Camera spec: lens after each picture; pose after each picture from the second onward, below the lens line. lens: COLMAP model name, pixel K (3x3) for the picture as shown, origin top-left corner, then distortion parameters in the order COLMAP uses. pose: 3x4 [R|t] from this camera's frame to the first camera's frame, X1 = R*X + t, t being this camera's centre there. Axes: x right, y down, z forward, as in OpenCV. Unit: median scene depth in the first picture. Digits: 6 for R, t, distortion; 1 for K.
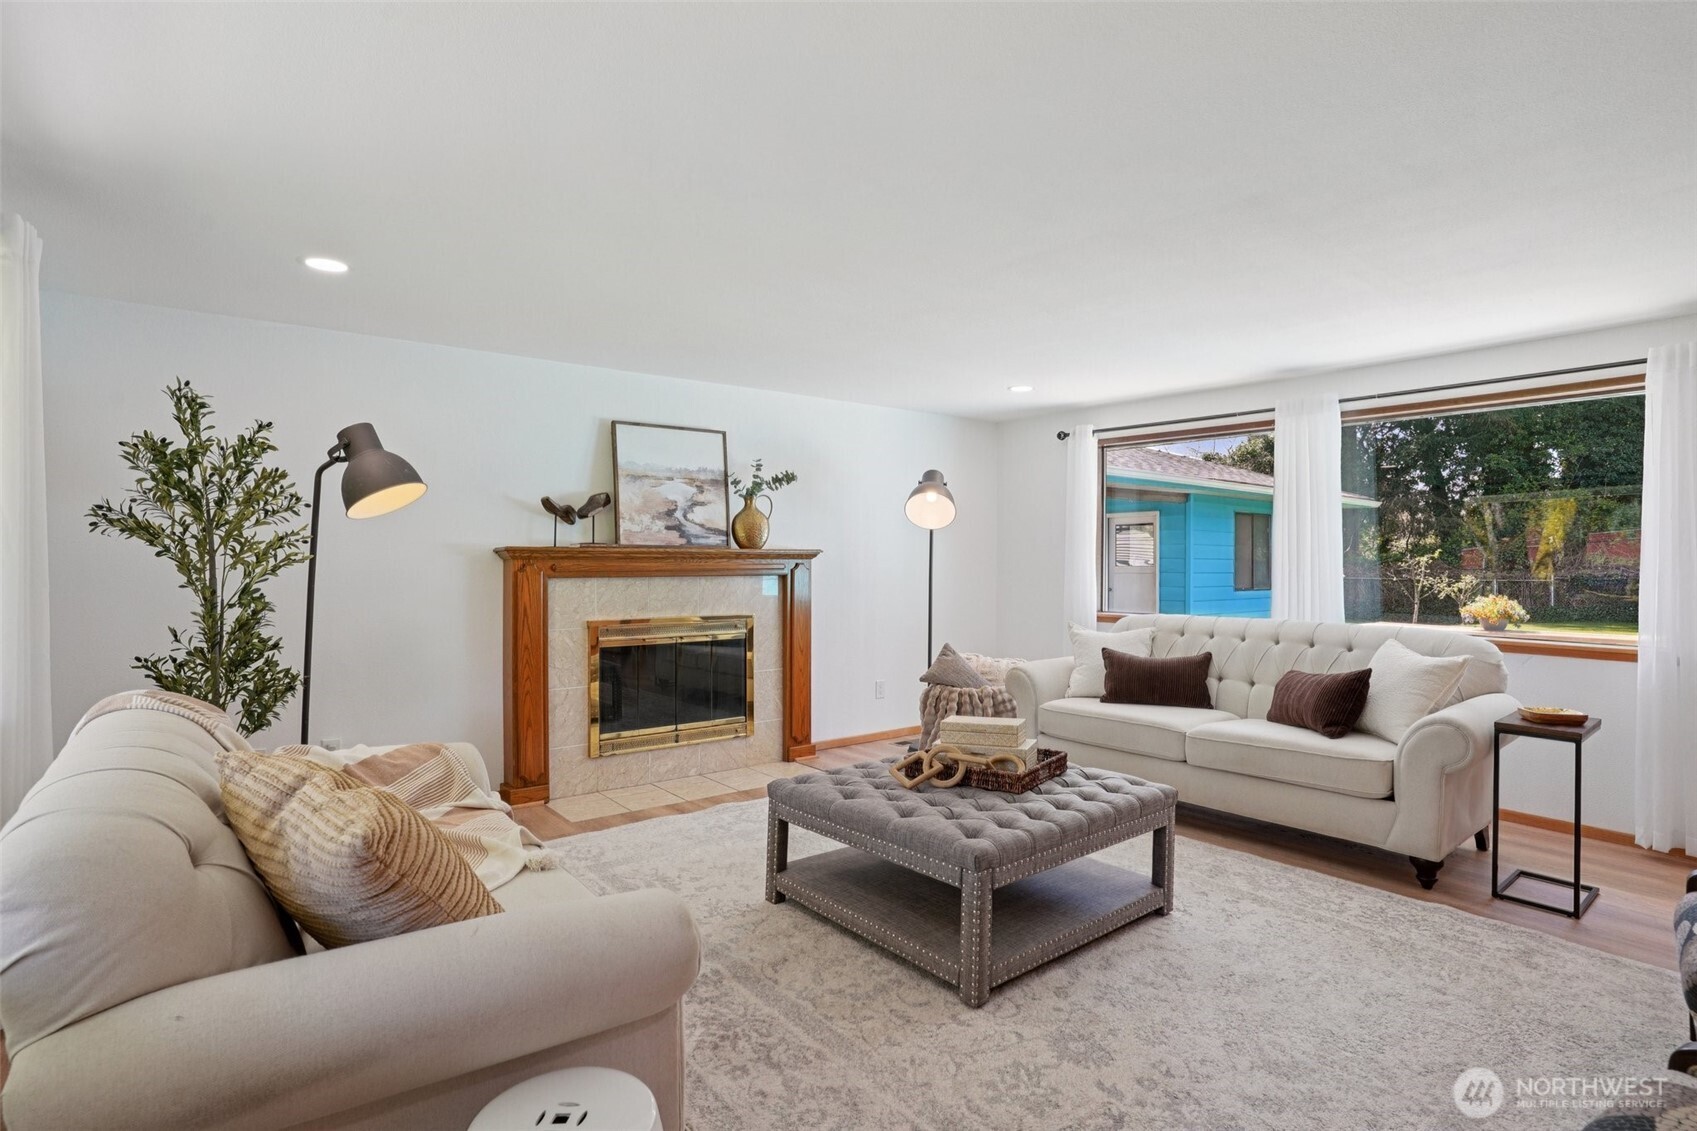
lens RADIAL K [[856.7, 0, 848.5], [0, 856.7, 565.5], [0, 0, 1]] dist [-0.045450, 0.029319]
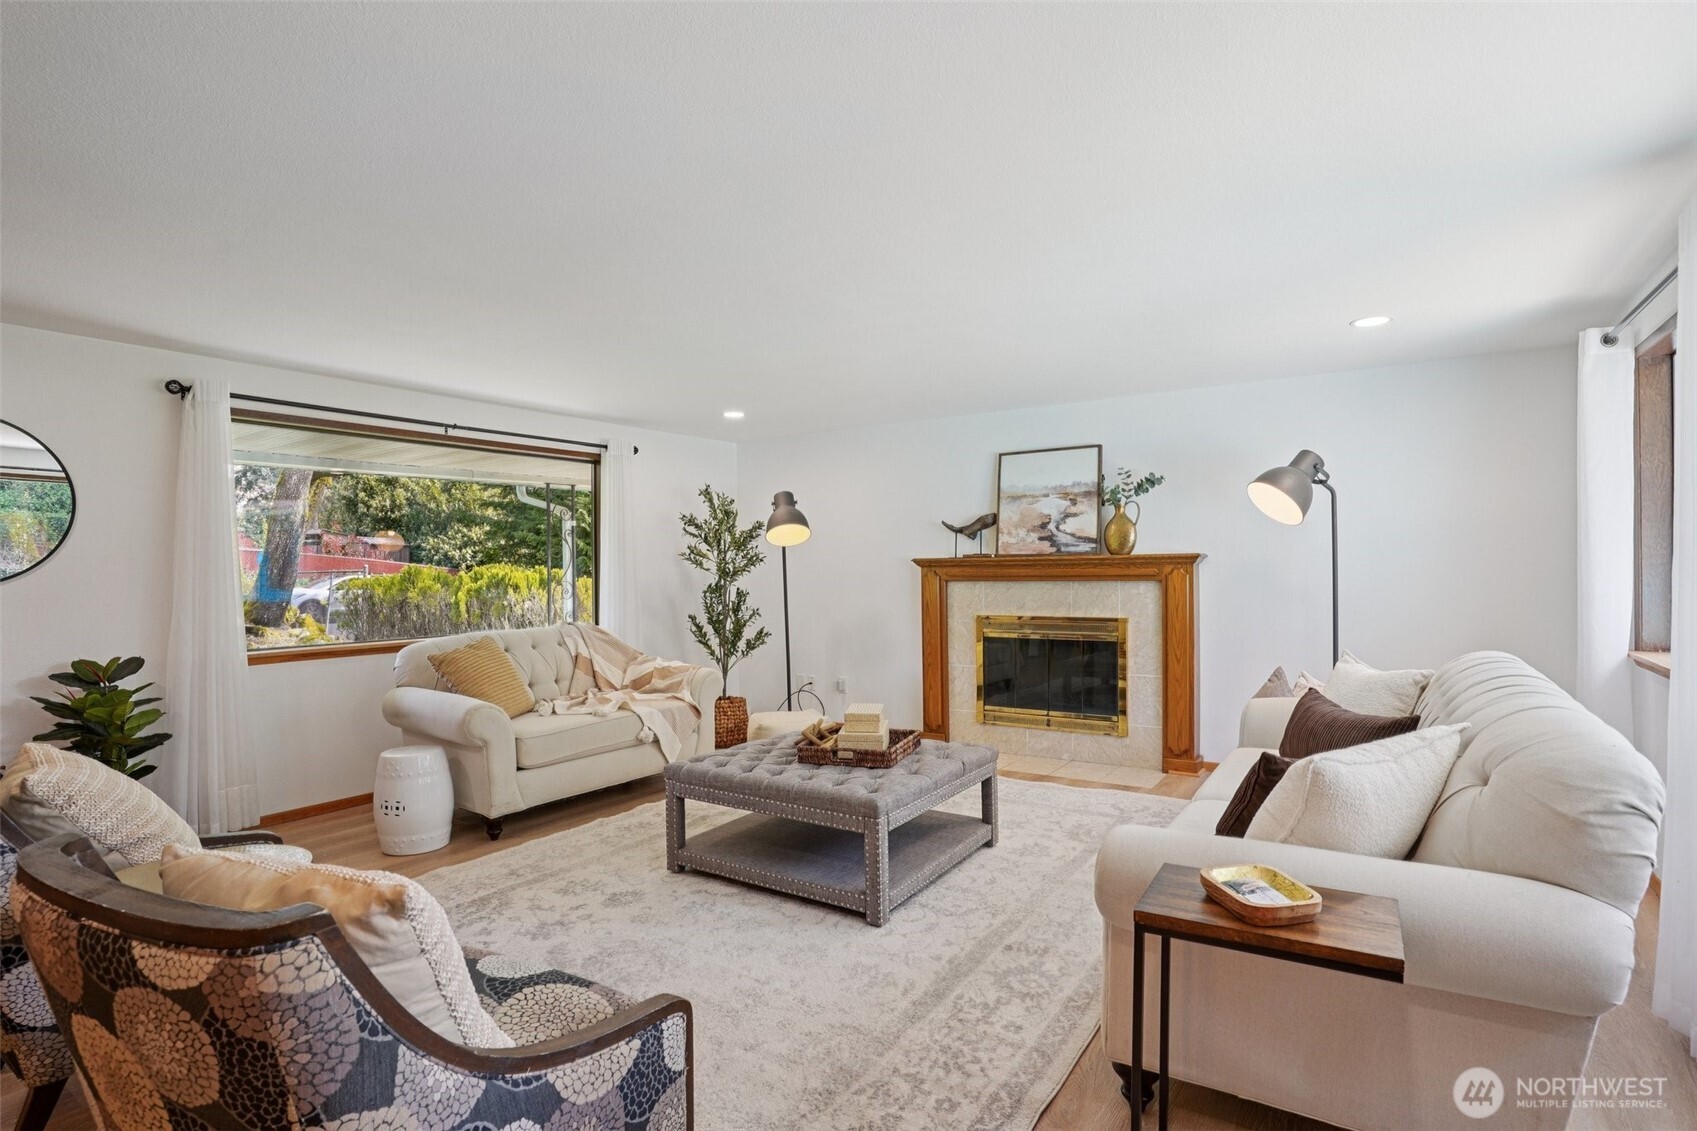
lens RADIAL K [[839.4, 0, 848.5], [0, 839.4, 565.5], [0, 0, 1]] dist [-0.092268, 0.038394]
pose [[0.311435, -0.005533, -0.950251, 0.774790], [0.006478, 0.999972, -0.003700, -0.005360], [0.950245, -0.005003, 0.311462, 0.401221]]
